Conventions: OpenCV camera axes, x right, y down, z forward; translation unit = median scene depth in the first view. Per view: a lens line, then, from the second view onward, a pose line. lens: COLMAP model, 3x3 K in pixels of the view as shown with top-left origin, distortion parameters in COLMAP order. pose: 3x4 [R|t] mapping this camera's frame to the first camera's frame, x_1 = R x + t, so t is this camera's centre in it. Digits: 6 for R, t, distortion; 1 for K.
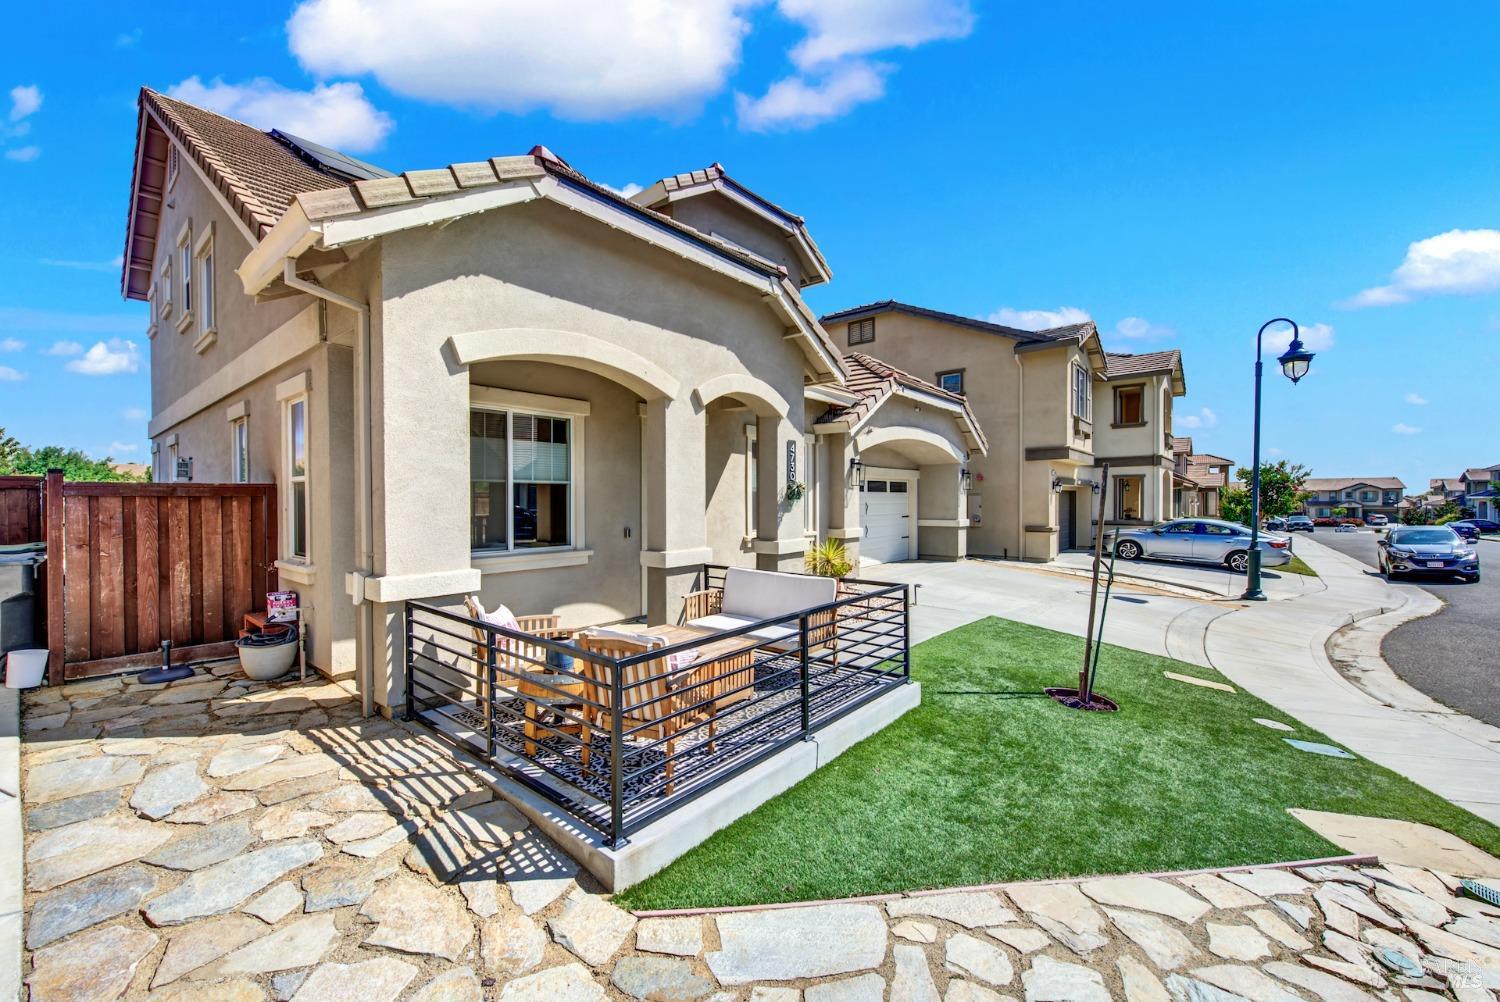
lens RADIAL K [[618.0, 0, 752.7], [0, 618.0, 511.6], [0, 0, 1]] dist [0.000601, -0.000548]
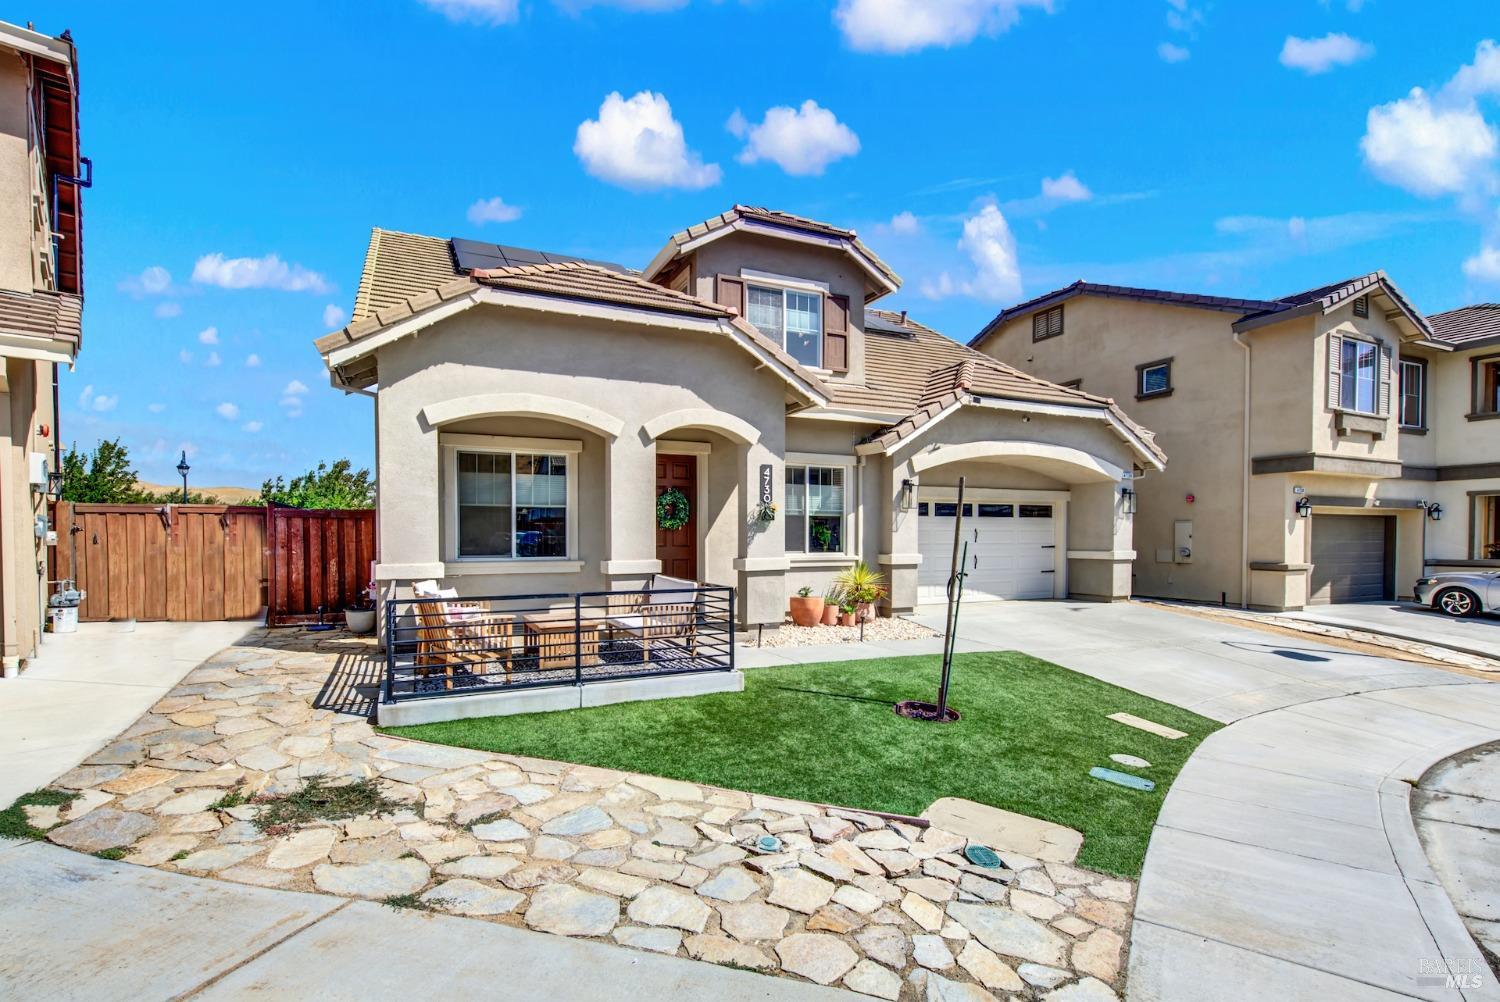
lens RADIAL K [[755.1, 0, 749.1], [0, 755.1, 563.1], [0, 0, 1]] dist [0.002343, -0.000607]
pose [[0.893888, 0.017883, -0.447933, 0.550485], [-0.011651, 0.999793, 0.016666, 0.029031], [0.448138, -0.009679, 0.893912, -0.154749]]
